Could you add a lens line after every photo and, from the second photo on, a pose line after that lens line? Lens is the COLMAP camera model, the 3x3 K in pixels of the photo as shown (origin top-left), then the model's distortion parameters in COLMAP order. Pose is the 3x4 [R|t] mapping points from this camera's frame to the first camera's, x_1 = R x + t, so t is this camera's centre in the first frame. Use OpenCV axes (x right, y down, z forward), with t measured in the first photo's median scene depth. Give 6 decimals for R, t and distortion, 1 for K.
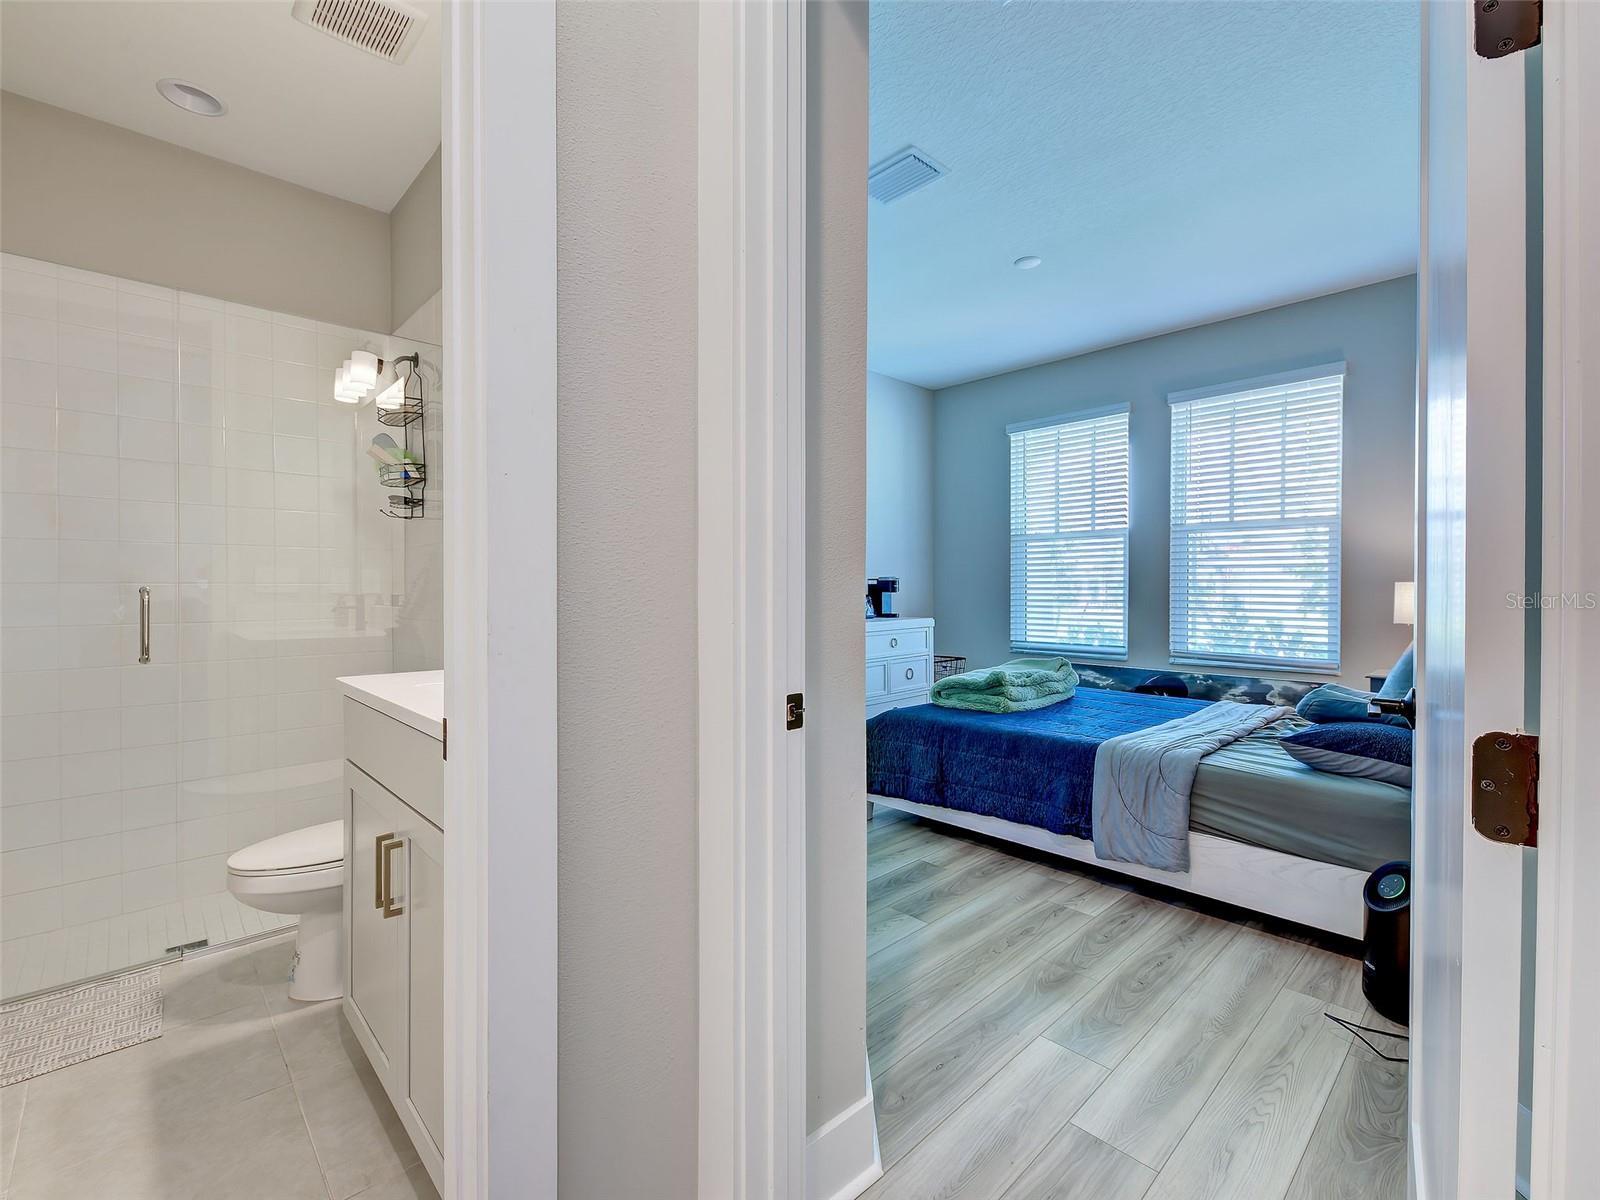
lens RADIAL K [[734.2, 0, 787.7], [0, 734.2, 595.1], [0, 0, 1]] dist [0.002212, -0.000543]
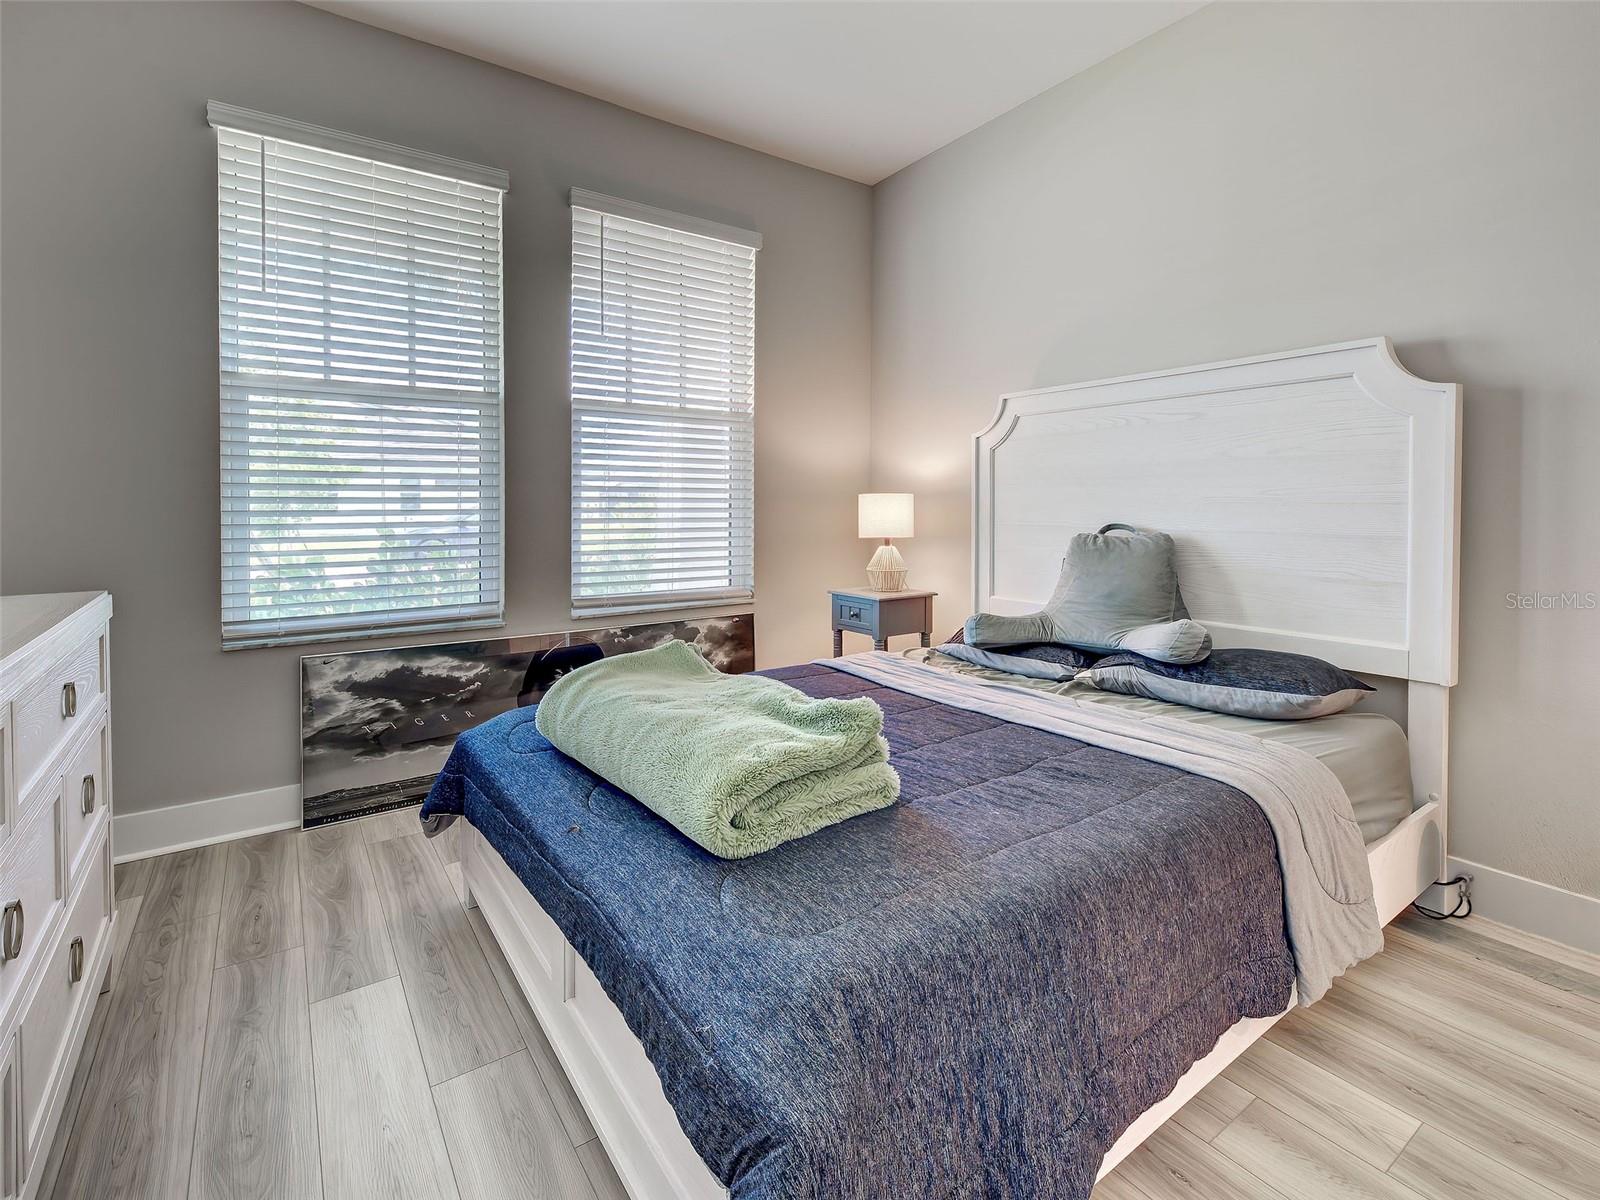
lens RADIAL K [[752.3, 0, 856.1], [0, 752.3, 515.4], [0, 0, 1]] dist [0.008456, 0.000424]
pose [[0.130080, -0.015546, 0.991382, -0.094971], [0.008479, 0.999858, 0.014566, -0.003175], [-0.991467, 0.006511, 0.130193, 0.768255]]
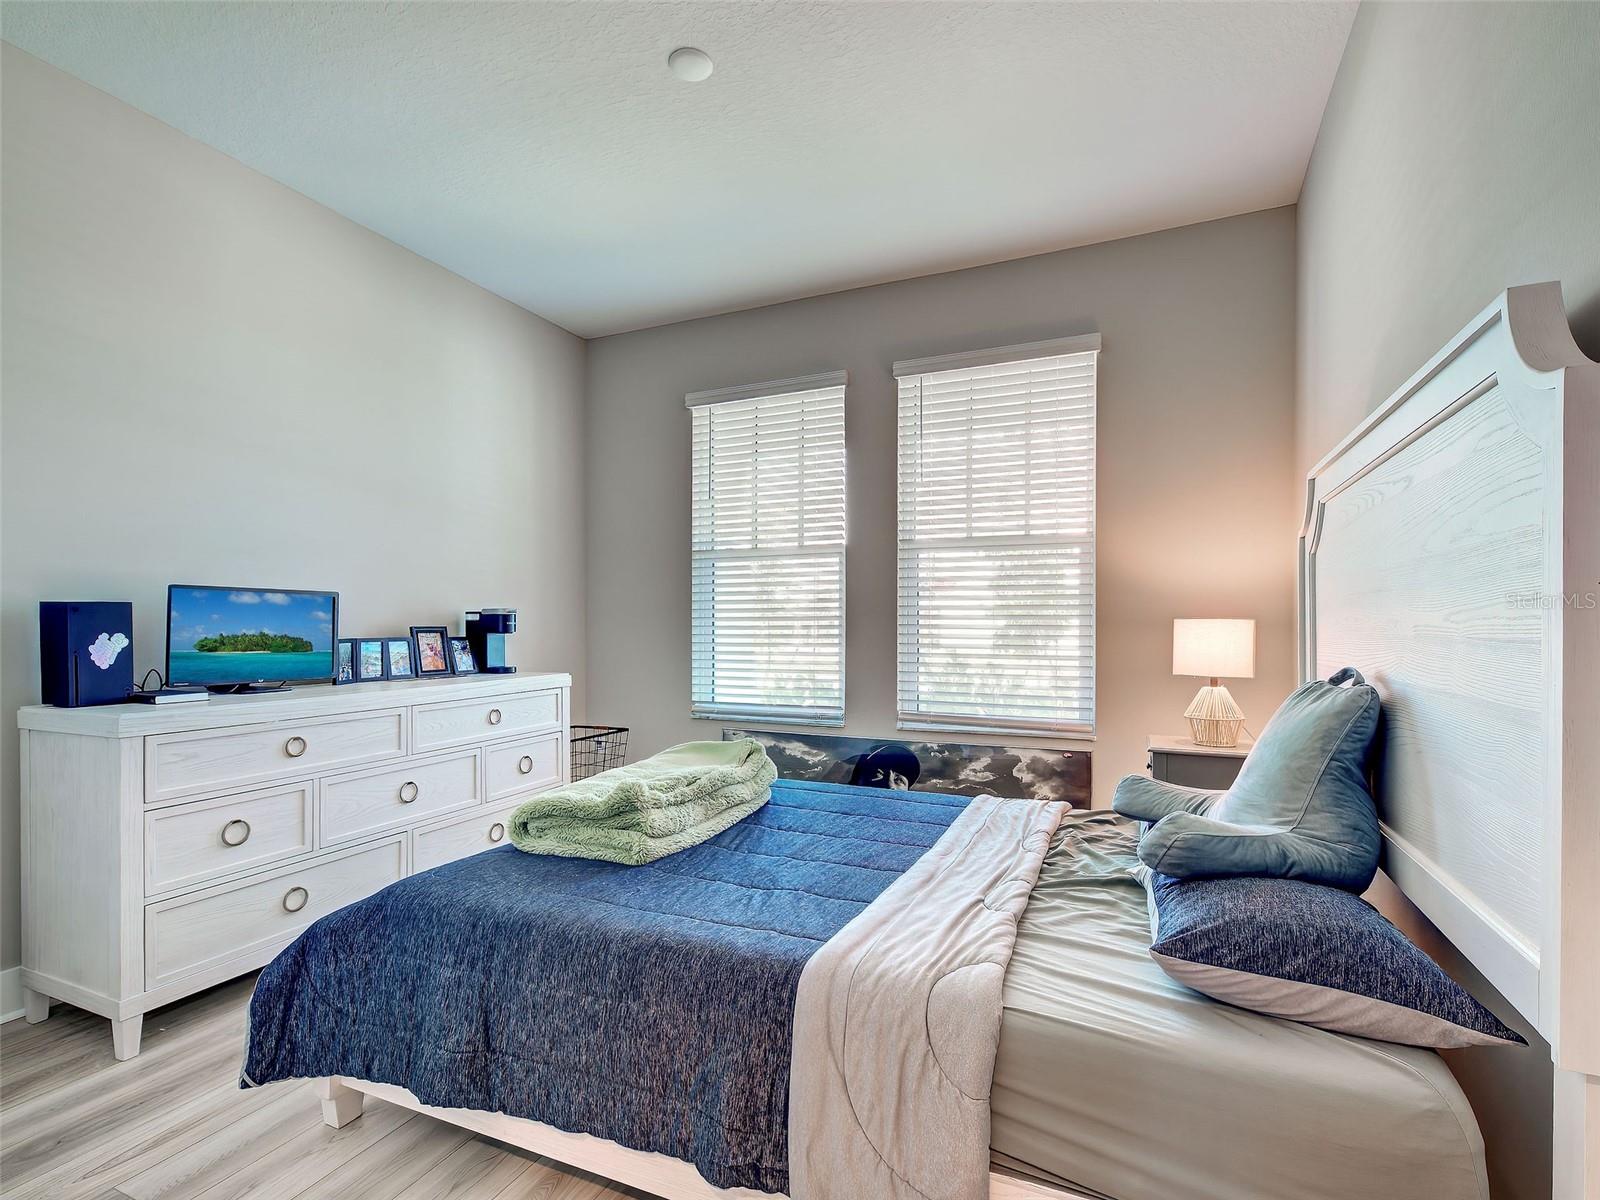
lens RADIAL K [[797.5, 0, 796.8], [0, 797.5, 627.3], [0, 0, 1]] dist [0.006142, -0.001374]
pose [[0.927807, 0.000729, 0.373061, 0.148074], [0.002476, 0.999964, -0.008112, -0.003098], [-0.373053, 0.008450, 0.927771, 0.339056]]
